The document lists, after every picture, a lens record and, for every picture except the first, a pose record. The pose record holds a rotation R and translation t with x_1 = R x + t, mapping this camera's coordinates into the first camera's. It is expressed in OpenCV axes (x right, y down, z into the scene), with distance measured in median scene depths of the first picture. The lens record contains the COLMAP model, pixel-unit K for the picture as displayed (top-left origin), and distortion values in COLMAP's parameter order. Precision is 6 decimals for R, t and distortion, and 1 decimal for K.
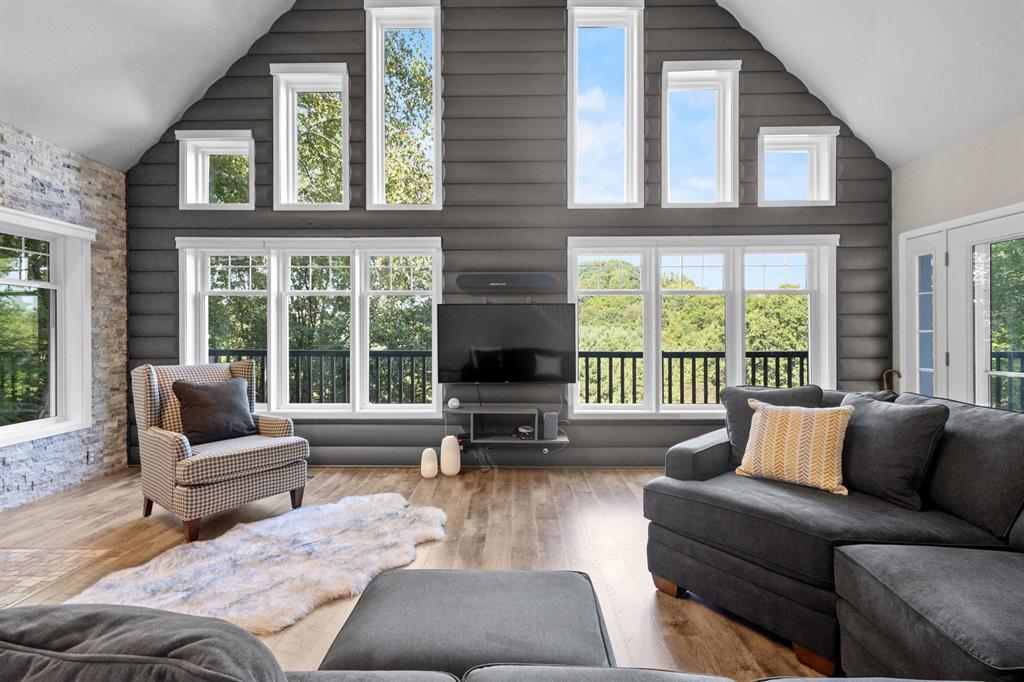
lens RADIAL K [[542.7, 0, 457.2], [0, 542.7, 327.7], [0, 0, 1]] dist [0.033731, -0.000054]
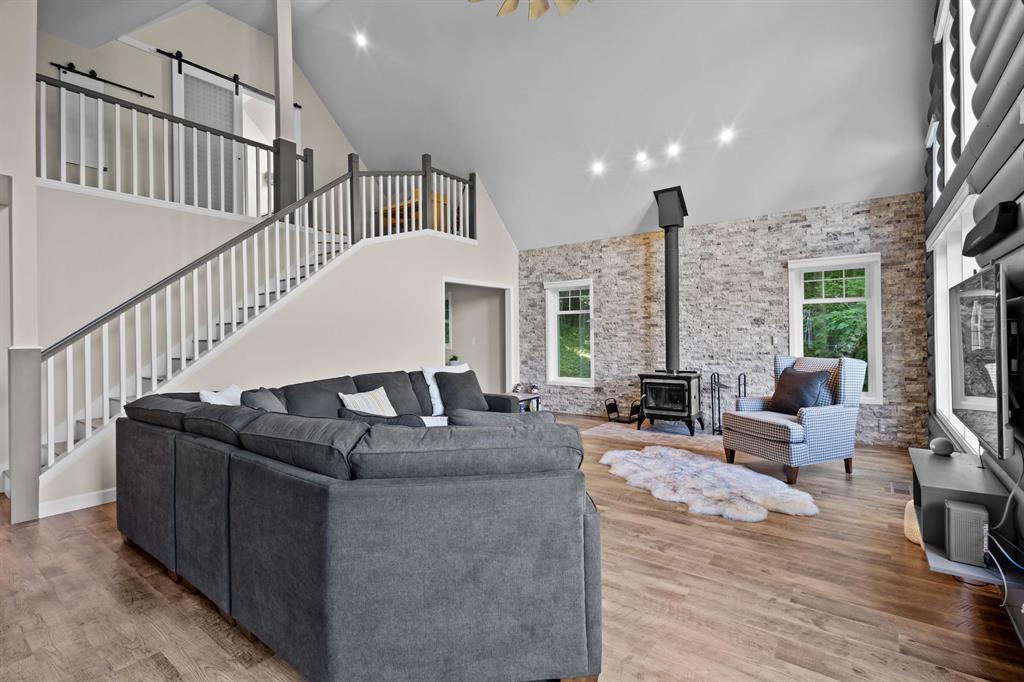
lens RADIAL K [[470.4, 0, 505.0], [0, 470.4, 335.0], [0, 0, 1]] dist [-0.003061, -0.001076]
pose [[-0.610559, 0.004919, -0.791956, 0.705061], [0.016081, 0.999852, -0.006187, 0.008283], [0.791808, -0.016513, -0.610547, 0.914522]]
